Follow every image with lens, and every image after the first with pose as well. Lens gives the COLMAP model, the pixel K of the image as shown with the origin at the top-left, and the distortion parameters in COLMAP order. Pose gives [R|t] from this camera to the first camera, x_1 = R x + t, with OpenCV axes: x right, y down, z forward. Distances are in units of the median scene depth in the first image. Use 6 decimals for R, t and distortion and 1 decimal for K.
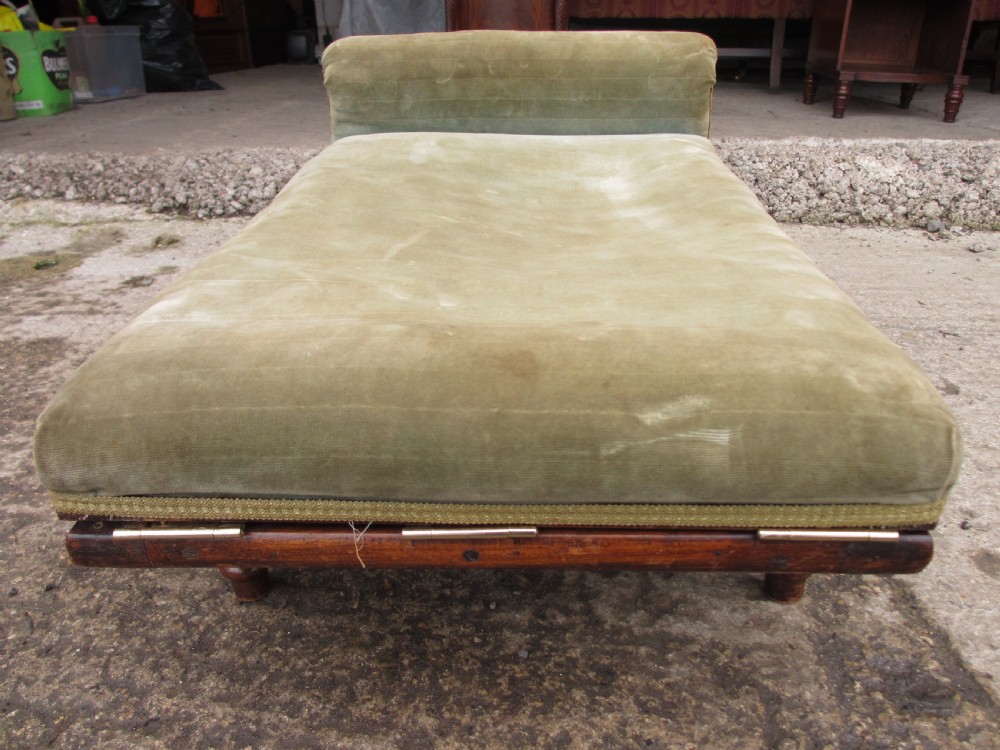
lens RADIAL K [[831.0, 0, 499.0], [0, 831.0, 380.0], [0, 0, 1]] dist [-0.052873, 0.022560]
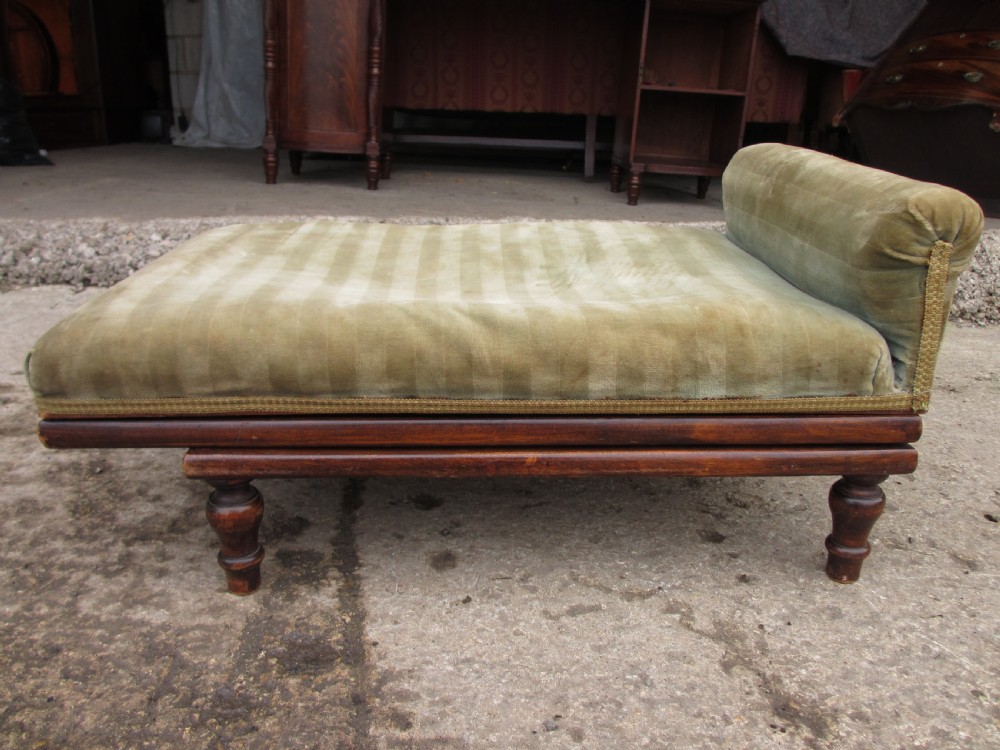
lens RADIAL K [[831.0, 0, 500.1], [0, 831.0, 376.8], [0, 0, 1]] dist [-0.052873, 0.022560]
pose [[0.992487, -0.000970, 0.122350, 0.331541], [0.013092, 0.995069, -0.098315, 0.047968], [-0.121652, 0.099178, 0.987605, -0.143021]]
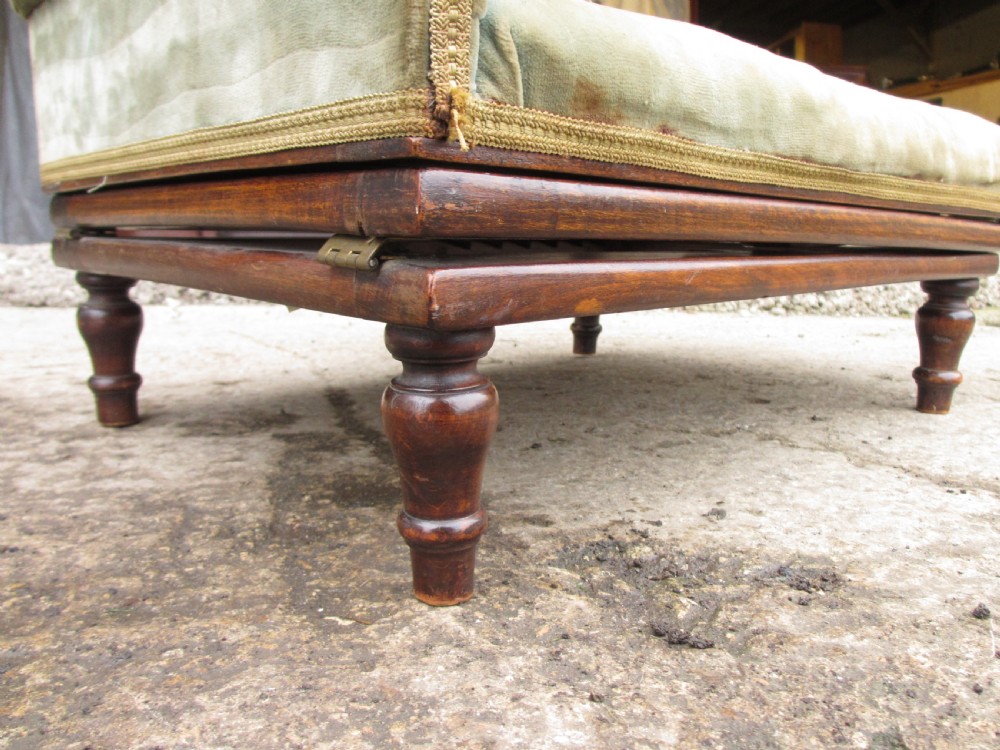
lens RADIAL K [[831.0, 0, 496.0], [0, 831.0, 368.8], [0, 0, 1]] dist [-0.052873, 0.022560]
pose [[0.940652, -0.030512, 0.337999, 0.173057], [0.124629, 0.957419, -0.260415, 0.259080], [-0.315661, 0.287084, 0.904401, 0.044621]]
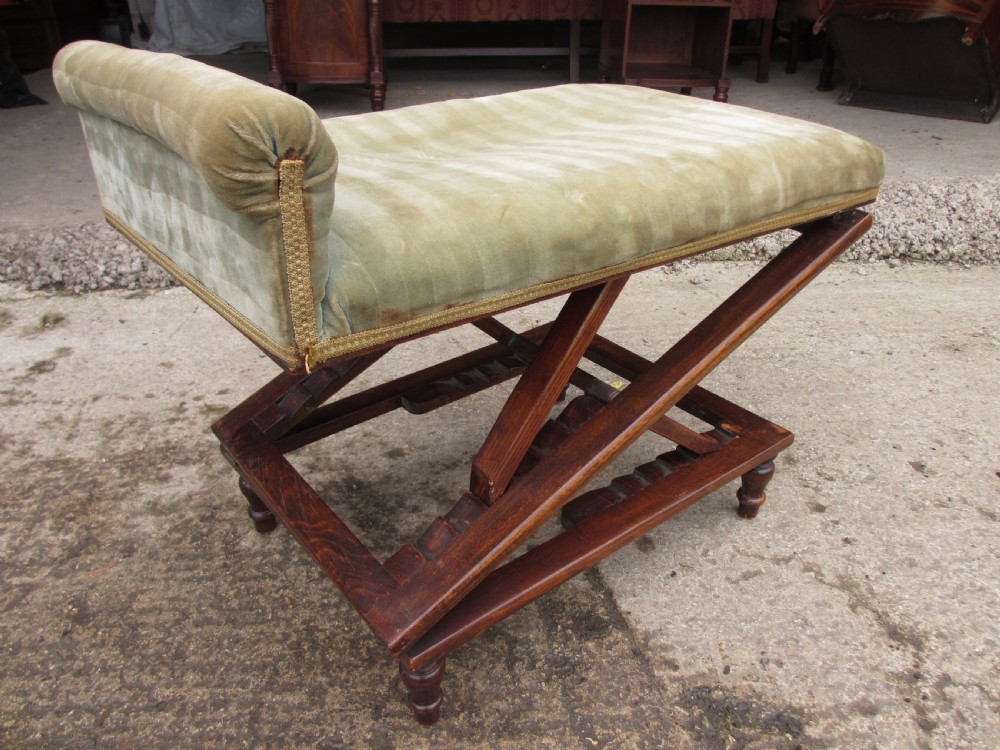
lens RADIAL K [[831.0, 0, 498.8], [0, 831.0, 380.0], [0, 0, 1]] dist [-0.052873, 0.022560]
pose [[0.980661, -0.088667, 0.174474, 0.017037], [0.077300, 0.994483, 0.070913, -0.165126], [-0.179799, -0.056055, 0.982105, -0.394965]]
